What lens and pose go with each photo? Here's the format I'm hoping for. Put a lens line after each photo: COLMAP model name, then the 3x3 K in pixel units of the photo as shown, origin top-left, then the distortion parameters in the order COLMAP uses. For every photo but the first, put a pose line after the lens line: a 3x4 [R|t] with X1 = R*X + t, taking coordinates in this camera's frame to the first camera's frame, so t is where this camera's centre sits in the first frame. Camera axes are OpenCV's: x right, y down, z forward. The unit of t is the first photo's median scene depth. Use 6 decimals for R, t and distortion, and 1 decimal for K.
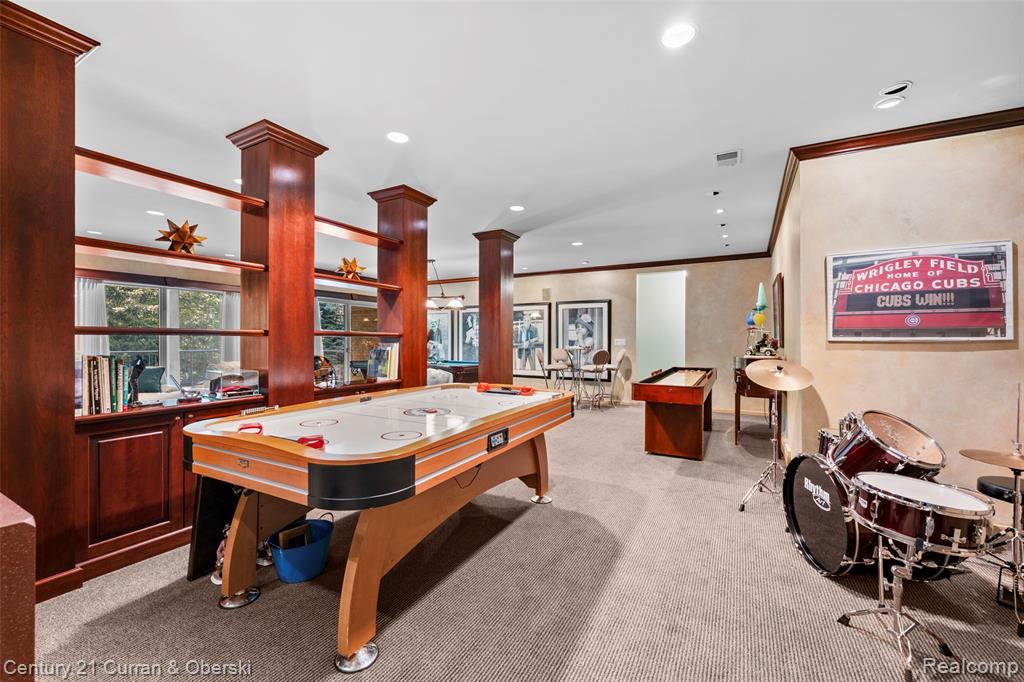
lens RADIAL K [[409.8, 0, 514.9], [0, 409.8, 339.9], [0, 0, 1]] dist [-0.000165, -0.000167]
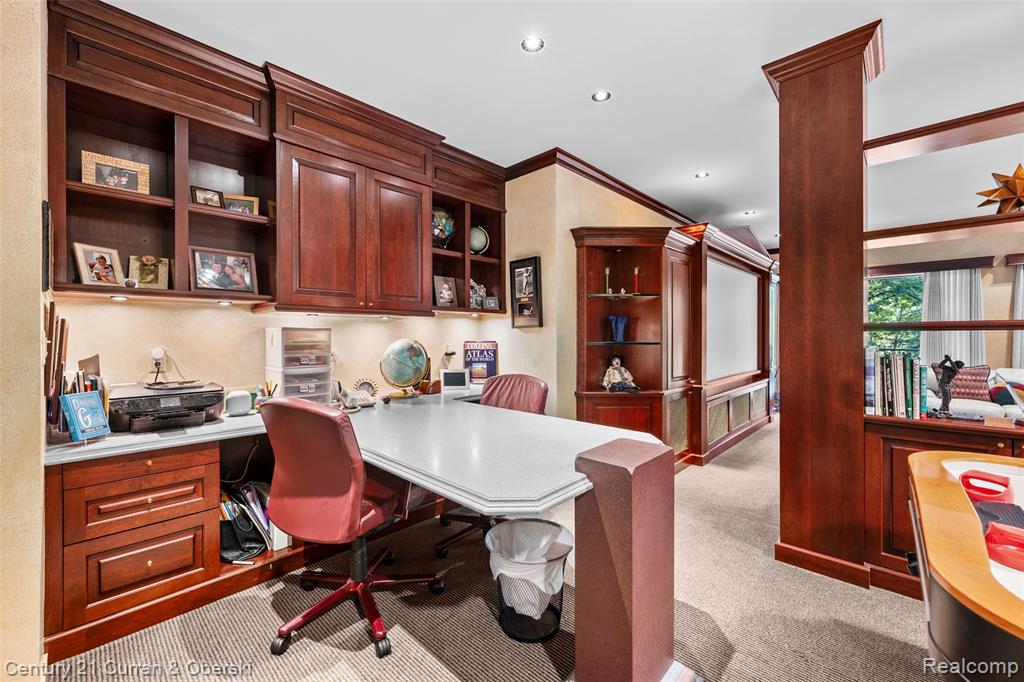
lens RADIAL K [[409.8, 0, 512.1], [0, 409.8, 338.4], [0, 0, 1]] dist [-0.000165, -0.000167]
pose [[-0.239934, 0.002960, -0.970785, 0.094971], [0.004991, 0.999986, 0.001815, -0.002168], [0.970776, -0.004409, -0.239945, 0.397691]]
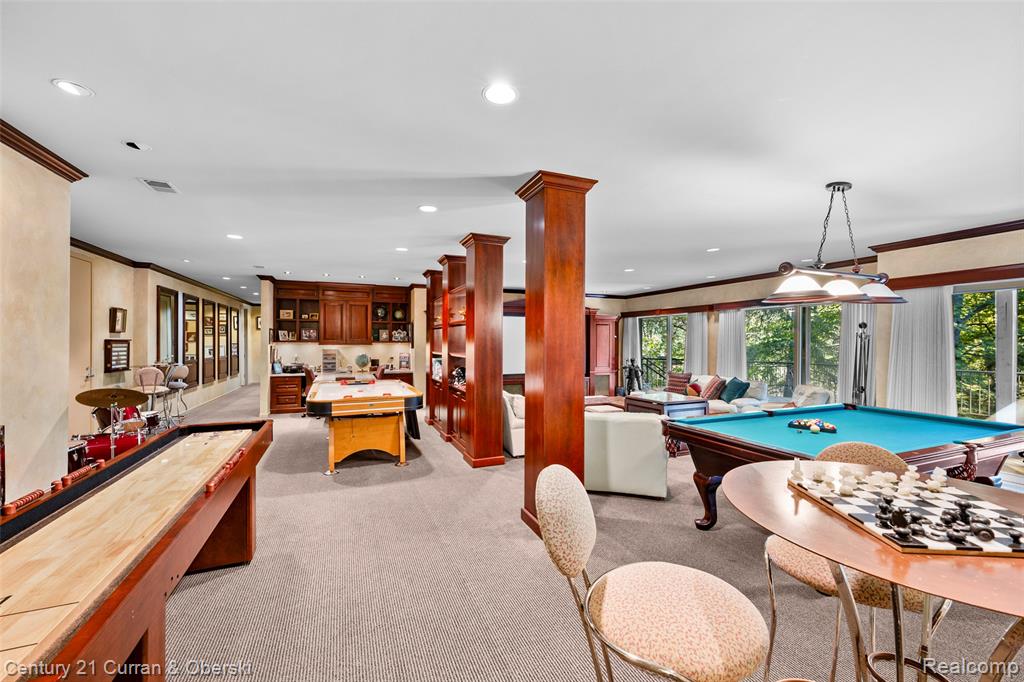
lens RADIAL K [[409.8, 0, 516.5], [0, 409.8, 341.5], [0, 0, 1]] dist [-0.000165, -0.000167]
pose [[-0.609219, -0.002898, -0.792997, 0.493366], [-0.003562, 0.999993, -0.000918, -0.041943], [0.792994, 0.002265, -0.609225, 1.512036]]
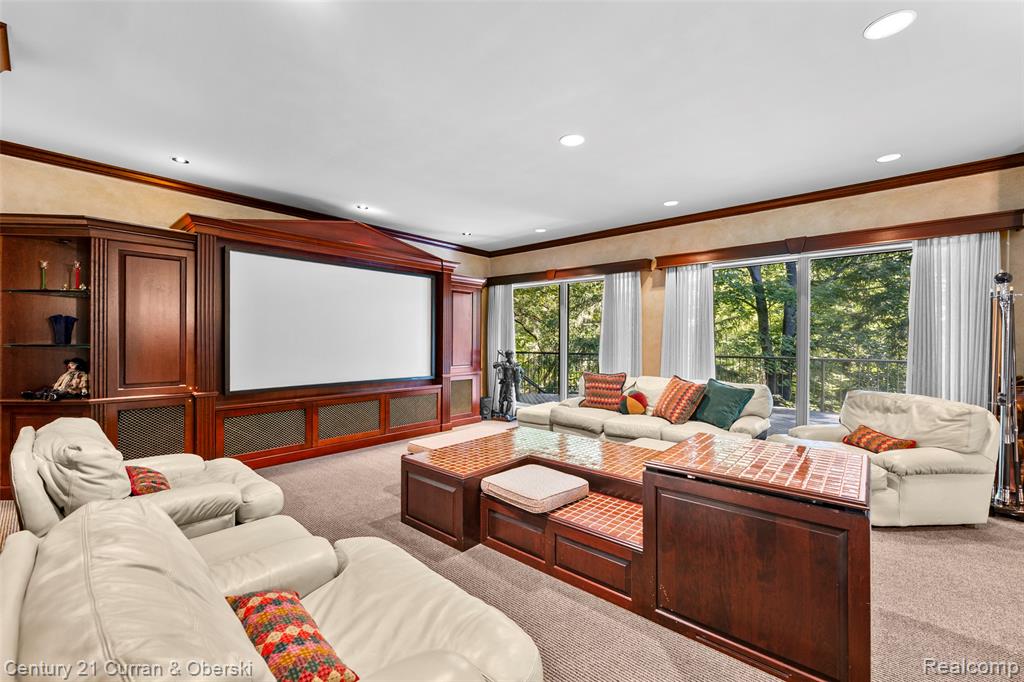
lens RADIAL K [[409.8, 0, 512.6], [0, 409.8, 340.3], [0, 0, 1]] dist [-0.000165, -0.000167]
pose [[-0.207308, 0.002506, -0.978273, -0.126397], [-0.006919, 0.999968, 0.004028, -0.005754], [0.978251, 0.007604, -0.207284, 1.090727]]
